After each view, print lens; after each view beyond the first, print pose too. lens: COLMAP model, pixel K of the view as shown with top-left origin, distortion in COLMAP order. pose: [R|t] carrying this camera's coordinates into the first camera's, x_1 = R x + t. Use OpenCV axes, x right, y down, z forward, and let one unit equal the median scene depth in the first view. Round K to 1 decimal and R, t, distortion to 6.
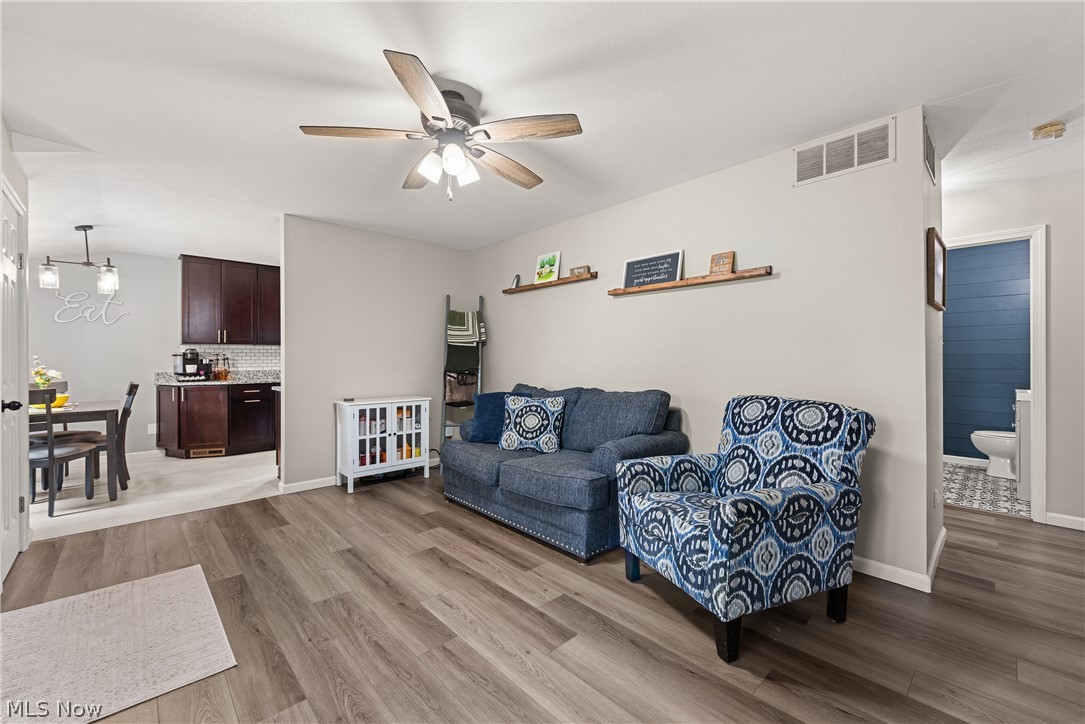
lens RADIAL K [[433.0, 0, 544.8], [0, 433.0, 359.8], [0, 0, 1]] dist [0.008963, -0.003664]
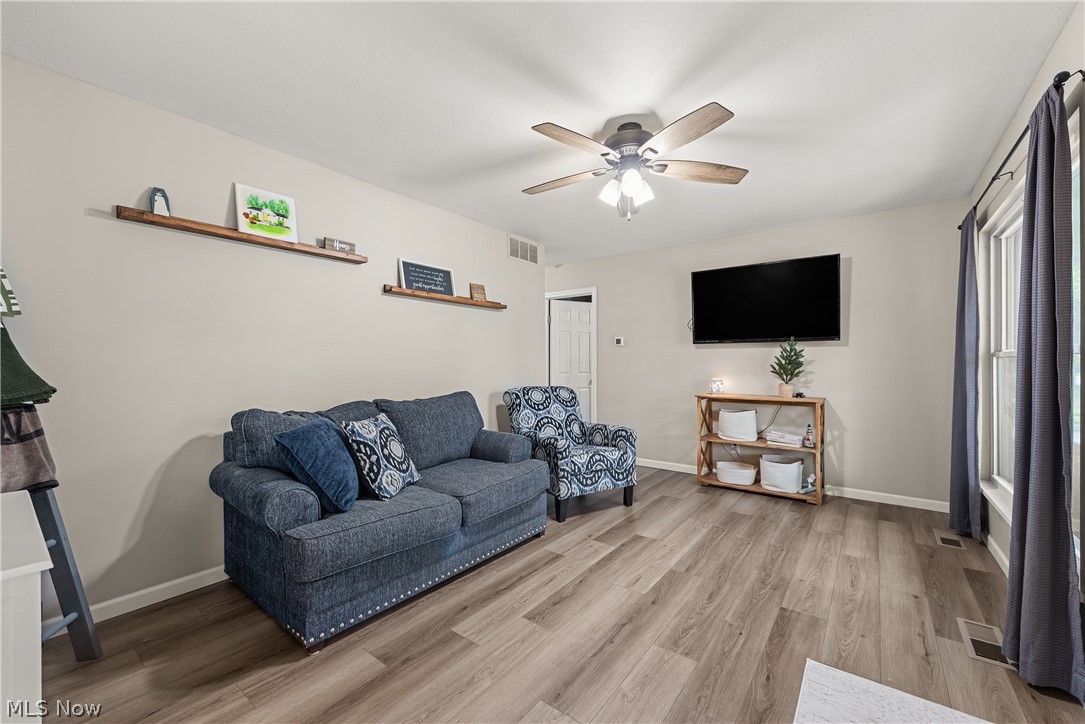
lens RADIAL K [[433.0, 0, 539.7], [0, 433.0, 365.3], [0, 0, 1]] dist [0.008963, -0.003664]
pose [[-0.153570, -0.000546, 0.988138, -0.826364], [0.005038, 0.999986, 0.001335, 0.000697], [-0.988125, 0.005183, -0.153565, 0.903842]]
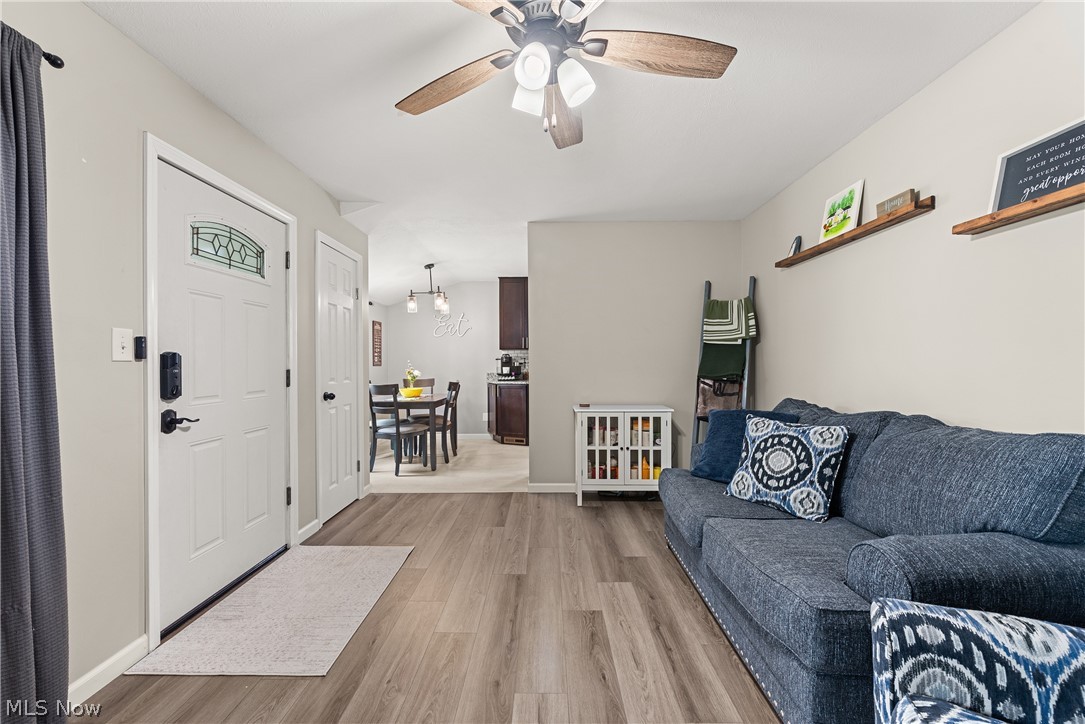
lens RADIAL K [[433.0, 0, 543.4], [0, 433.0, 363.5], [0, 0, 1]] dist [0.008963, -0.003664]
pose [[0.720097, -0.000584, -0.693873, 0.165773], [0.002869, 0.999994, 0.002136, -0.000897], [0.693867, -0.003529, 0.720094, 0.323511]]
